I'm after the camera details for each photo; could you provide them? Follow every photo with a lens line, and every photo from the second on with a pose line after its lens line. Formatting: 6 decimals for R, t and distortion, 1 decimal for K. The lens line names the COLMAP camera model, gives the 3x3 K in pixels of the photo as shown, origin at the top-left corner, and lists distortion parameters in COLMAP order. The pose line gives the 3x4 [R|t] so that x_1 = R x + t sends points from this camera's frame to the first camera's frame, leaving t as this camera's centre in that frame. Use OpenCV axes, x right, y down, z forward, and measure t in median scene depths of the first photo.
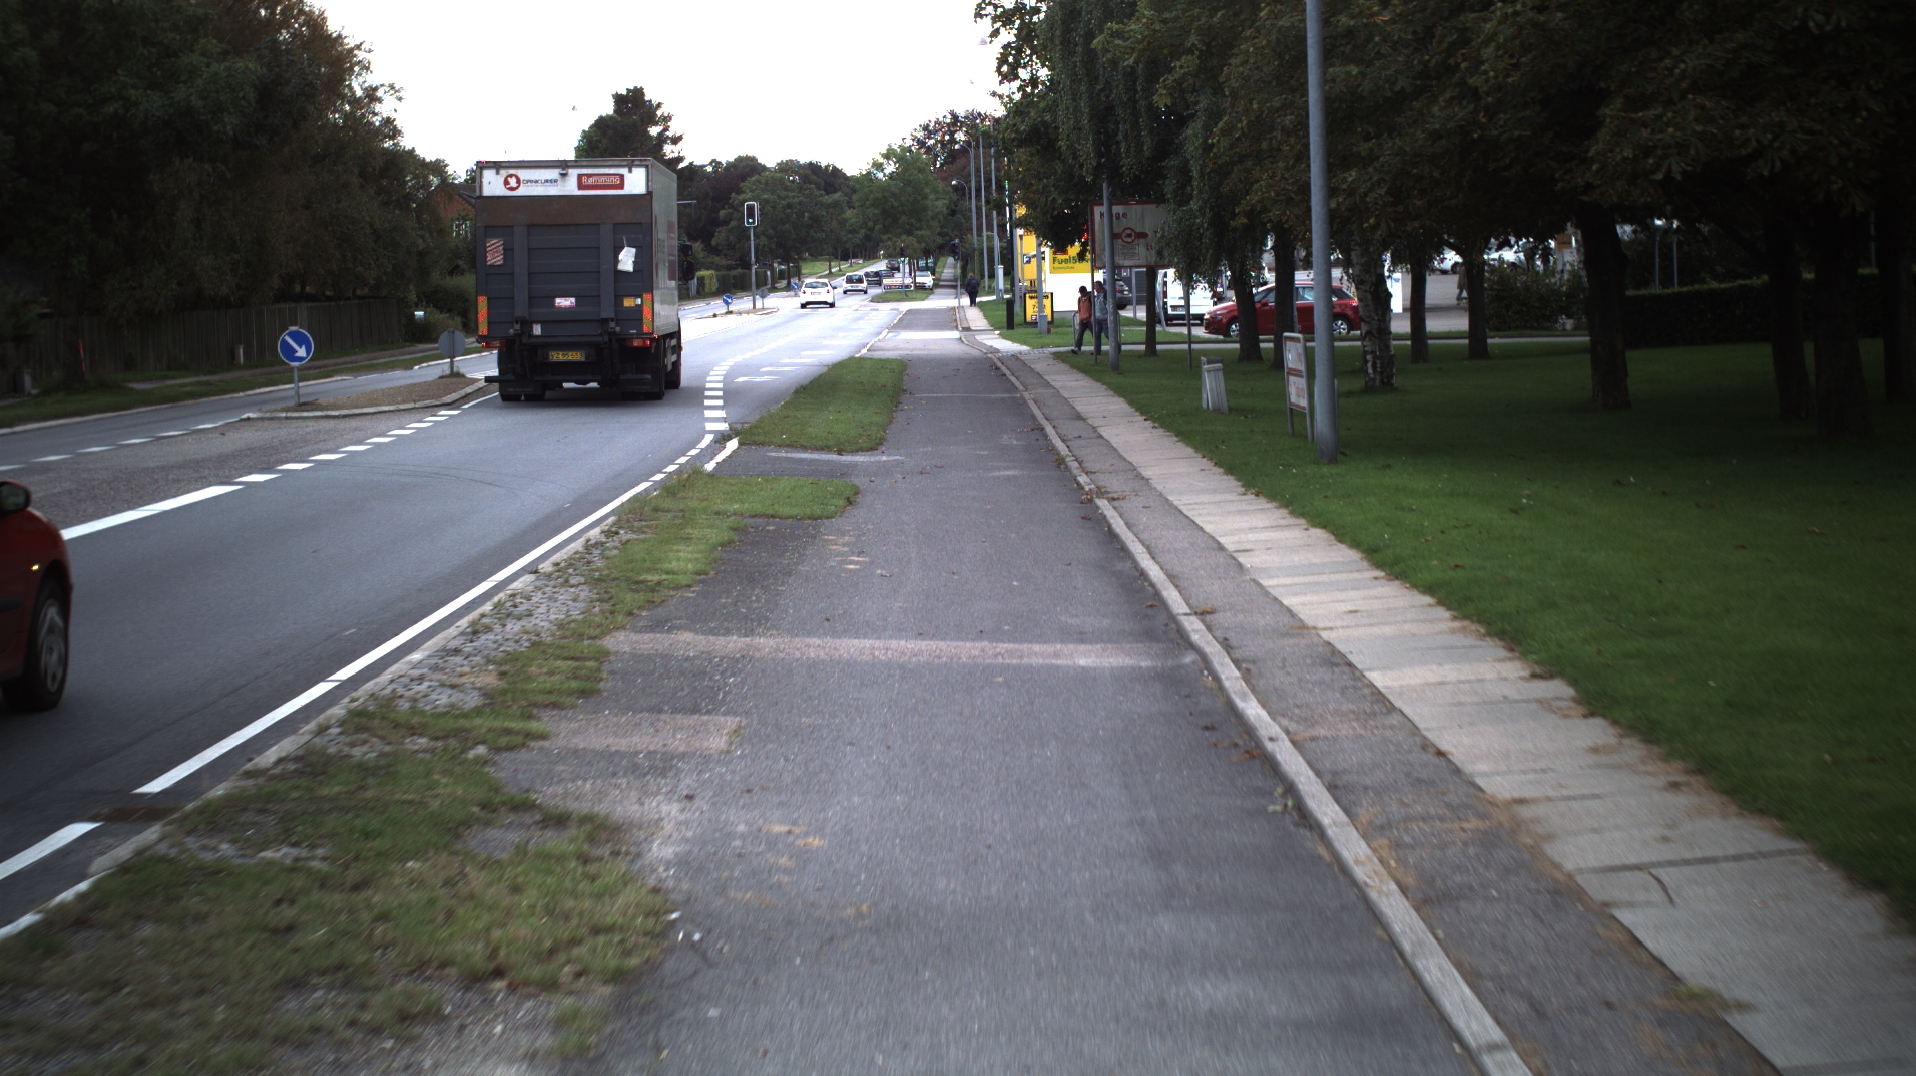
lens RADIAL K [[3489.0, 0, 960.1], [0, 3489.0, 541.9], [0, 0, 1]] dist [-0.365930, 0.000000]
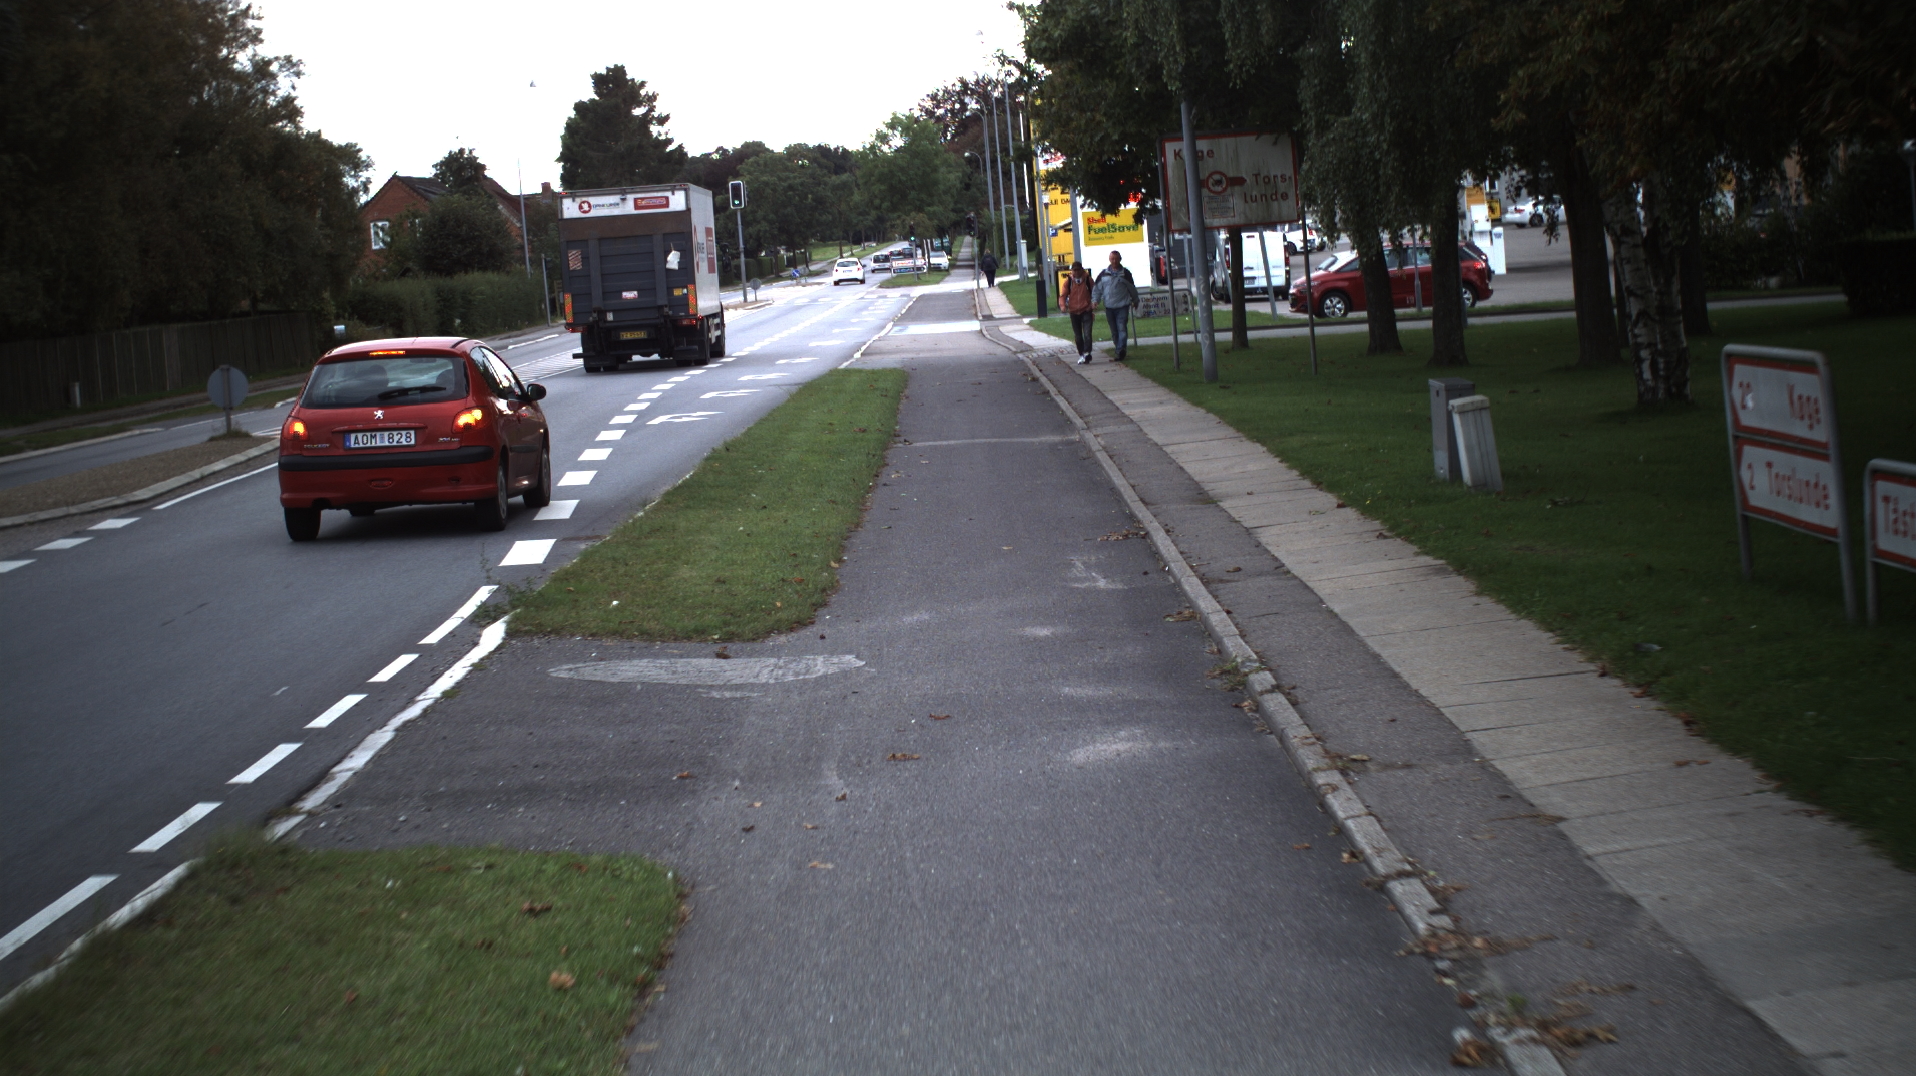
lens RADIAL K [[3073.7, 0, 961.8], [0, 3073.7, 535.1], [0, 0, 1]] dist [-0.280087, 0.000000]
pose [[0.998942, -0.044945, -0.009733, 0.000527], [0.045080, 0.998884, 0.014112, -0.028654], [0.009088, -0.014536, 0.999853, 0.388068]]
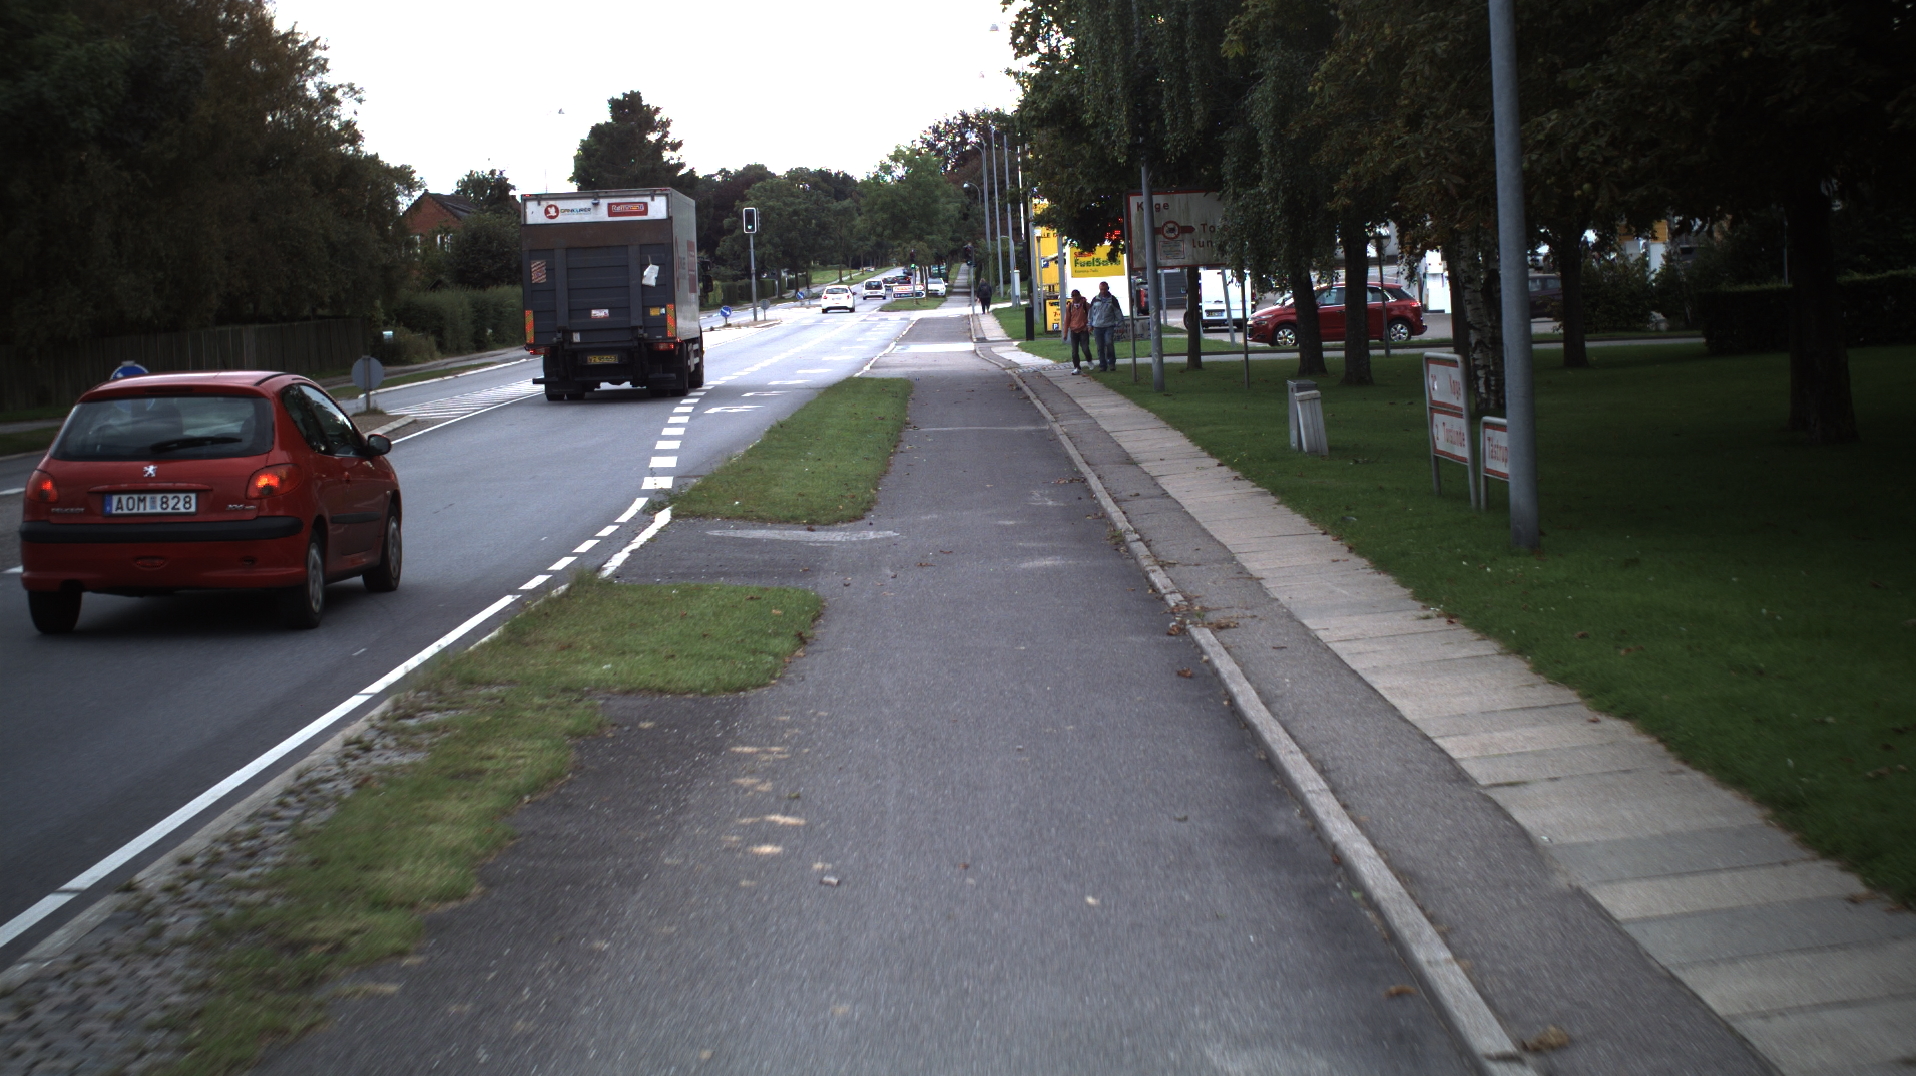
lens RADIAL K [[3267.8, 0, 954.5], [0, 3267.8, 535.2], [0, 0, 1]] dist [-0.324400, 0.000000]
pose [[0.999808, -0.018061, -0.007566, 0.000379], [0.018068, 0.999836, 0.000874, -0.015406], [0.007549, -0.001010, 0.999971, 0.206090]]
